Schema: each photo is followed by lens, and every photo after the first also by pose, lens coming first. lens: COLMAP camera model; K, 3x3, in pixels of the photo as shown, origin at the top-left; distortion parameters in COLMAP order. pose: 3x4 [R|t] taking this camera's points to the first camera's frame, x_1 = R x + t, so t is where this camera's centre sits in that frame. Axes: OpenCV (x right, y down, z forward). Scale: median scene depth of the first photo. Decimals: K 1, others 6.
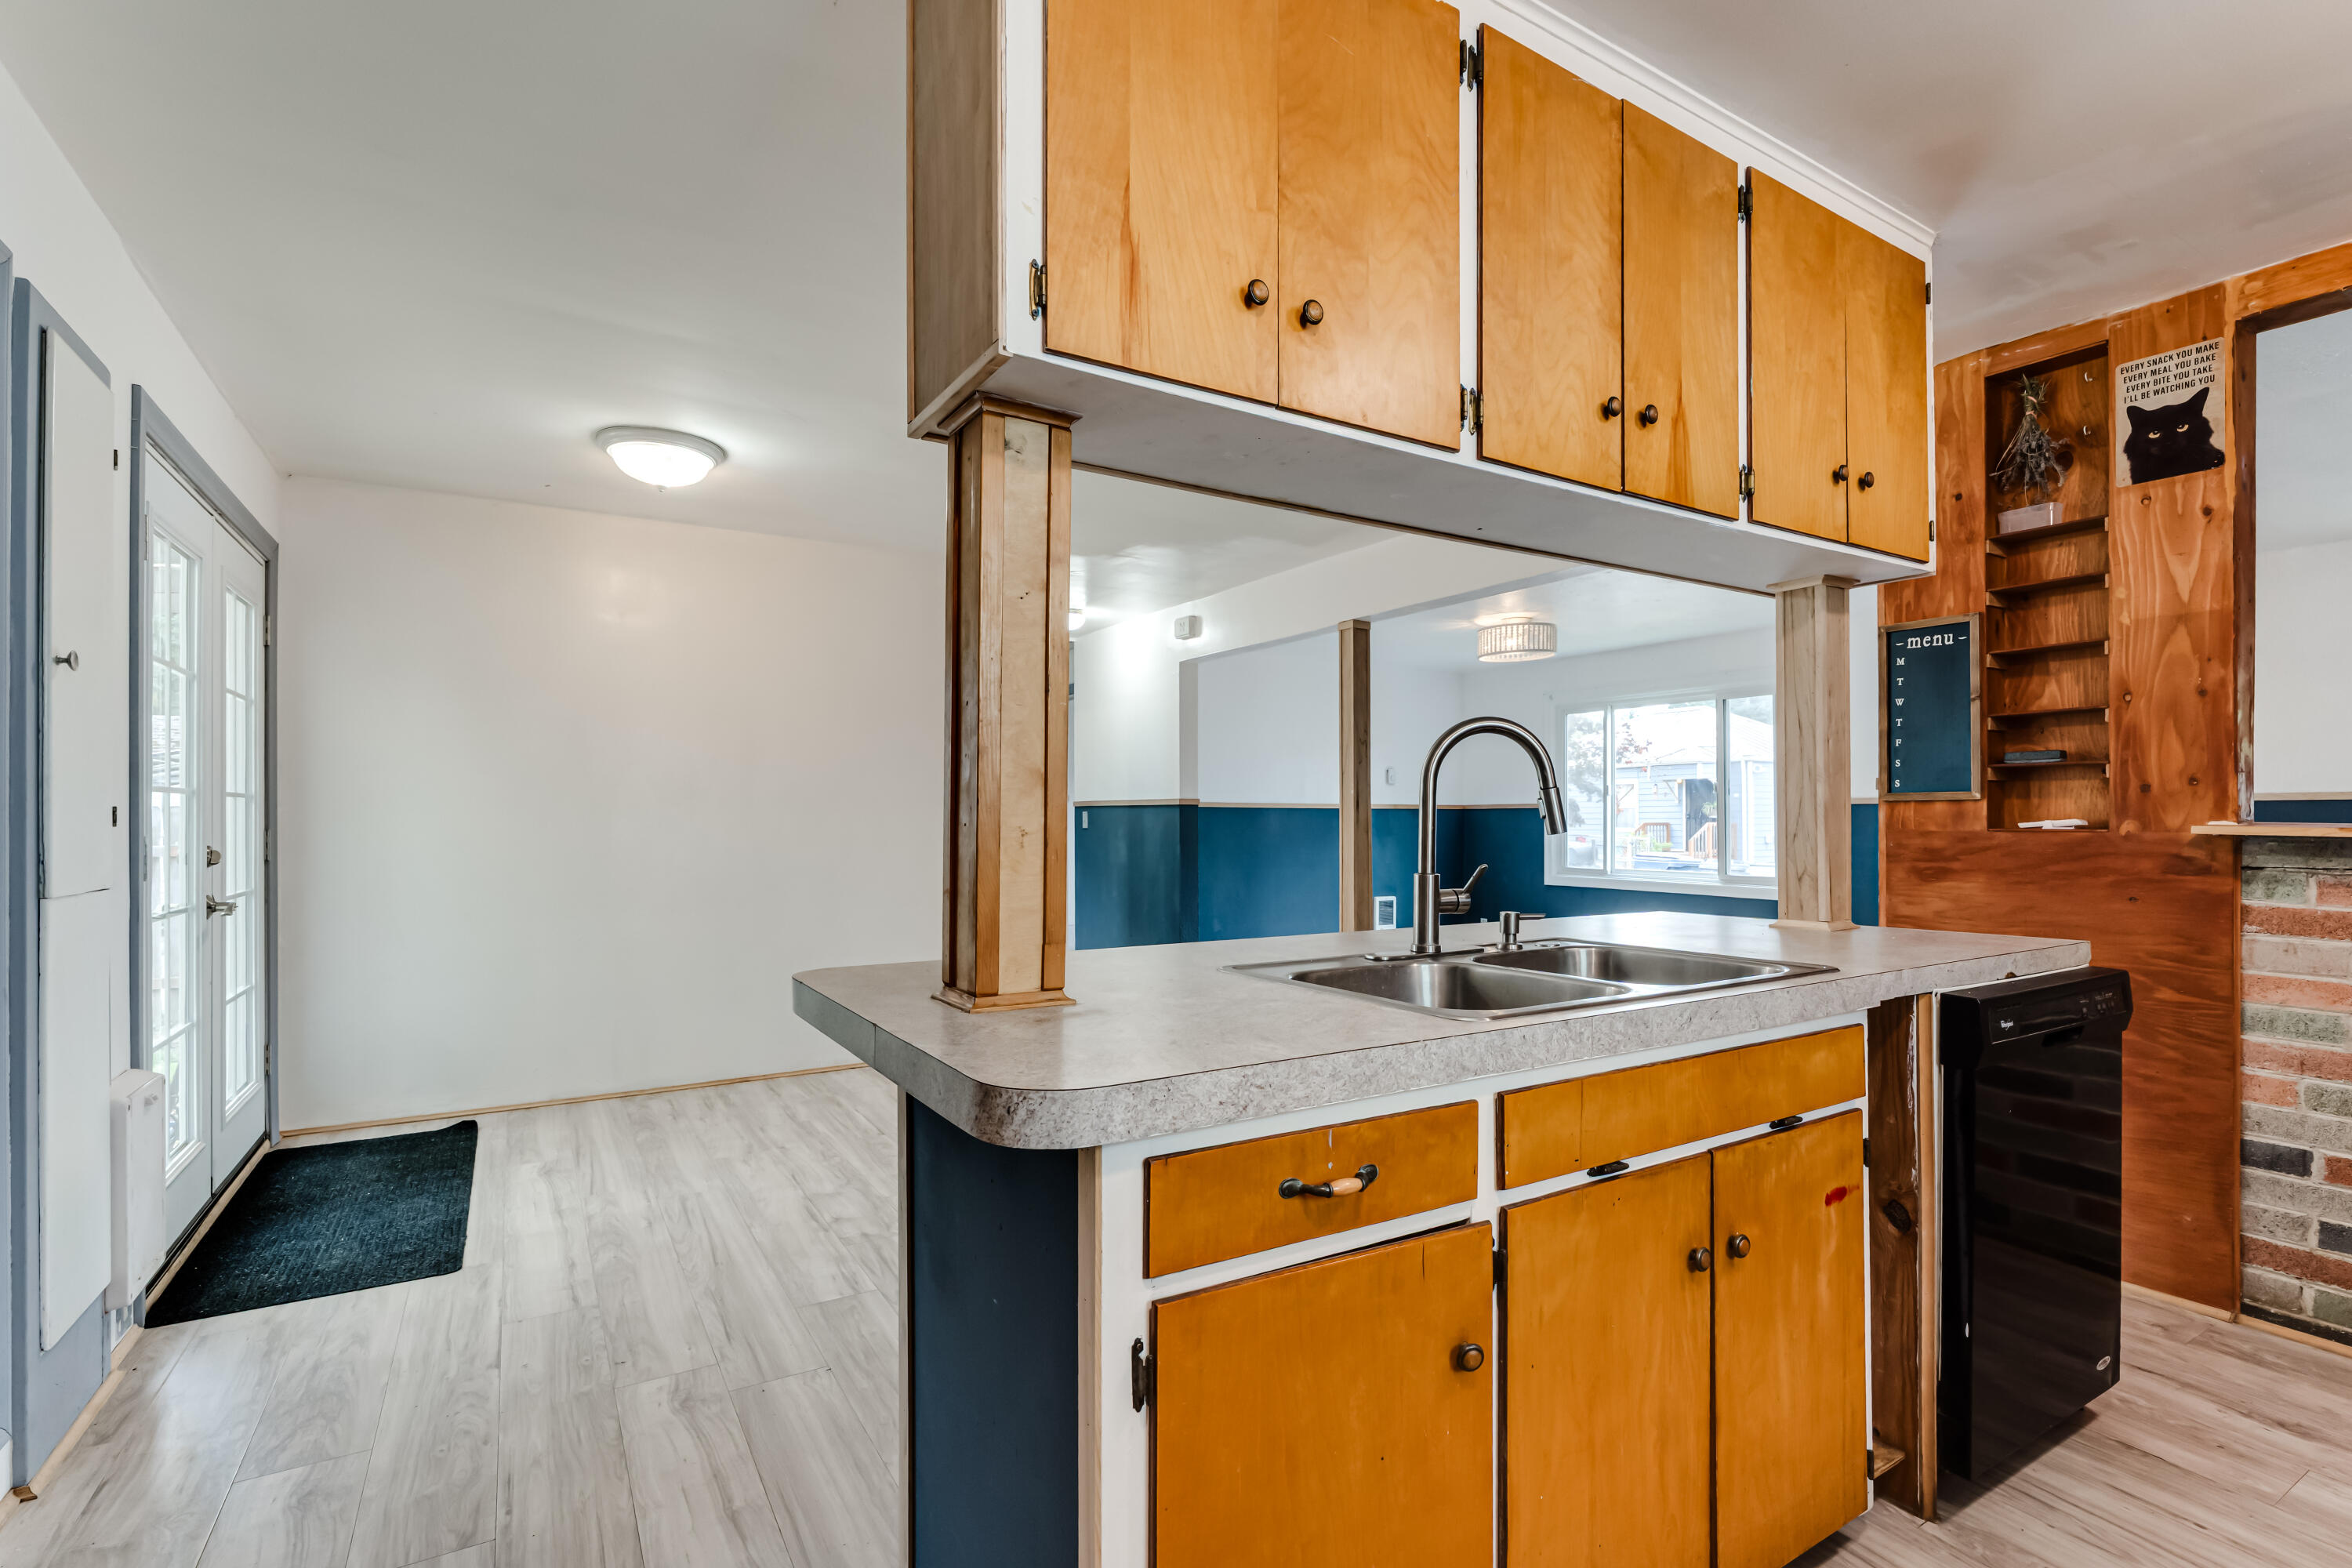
lens RADIAL K [[1066.7, 0, 1193.7], [0, 1066.7, 812.4], [0, 0, 1]] dist [-0.007570, 0.002346]
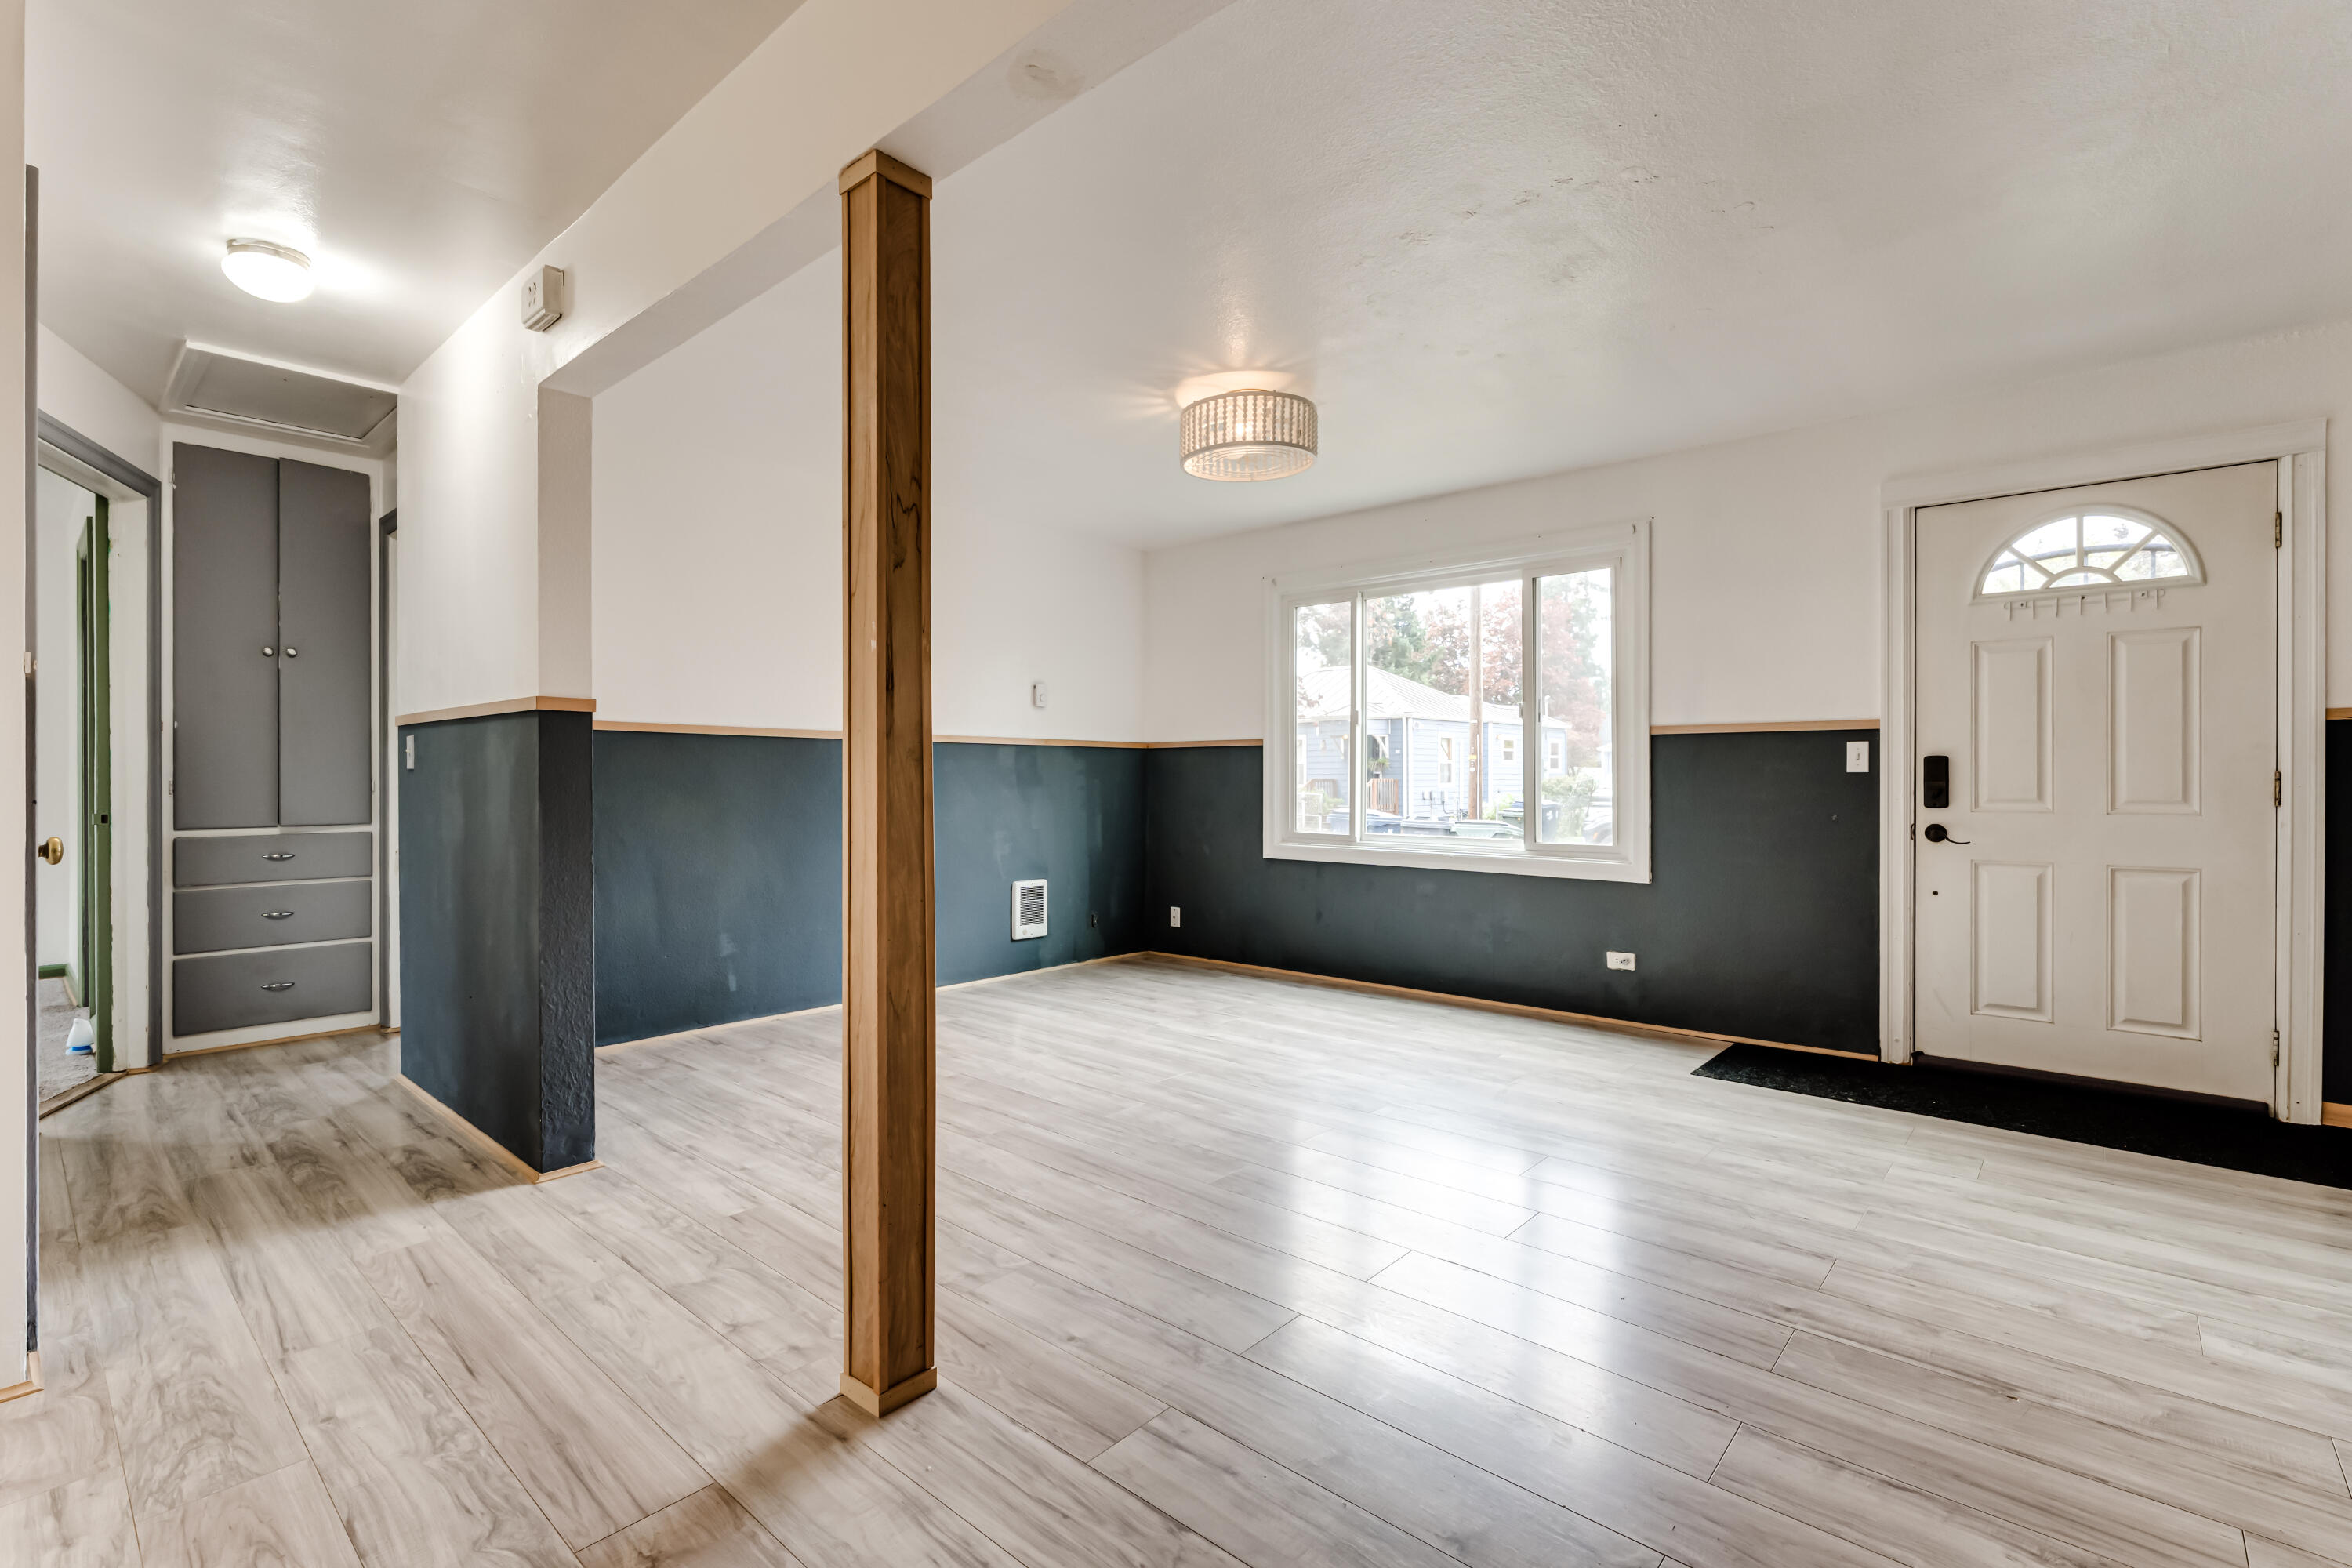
lens RADIAL K [[1066.7, 0, 1174.5], [0, 1066.7, 775.9], [0, 0, 1]] dist [-0.007570, 0.002346]
pose [[0.959385, 0.000940, 0.282098, 0.306534], [-0.002173, 0.999989, 0.004058, 0.046681], [-0.282092, -0.004507, 0.959377, 1.351587]]
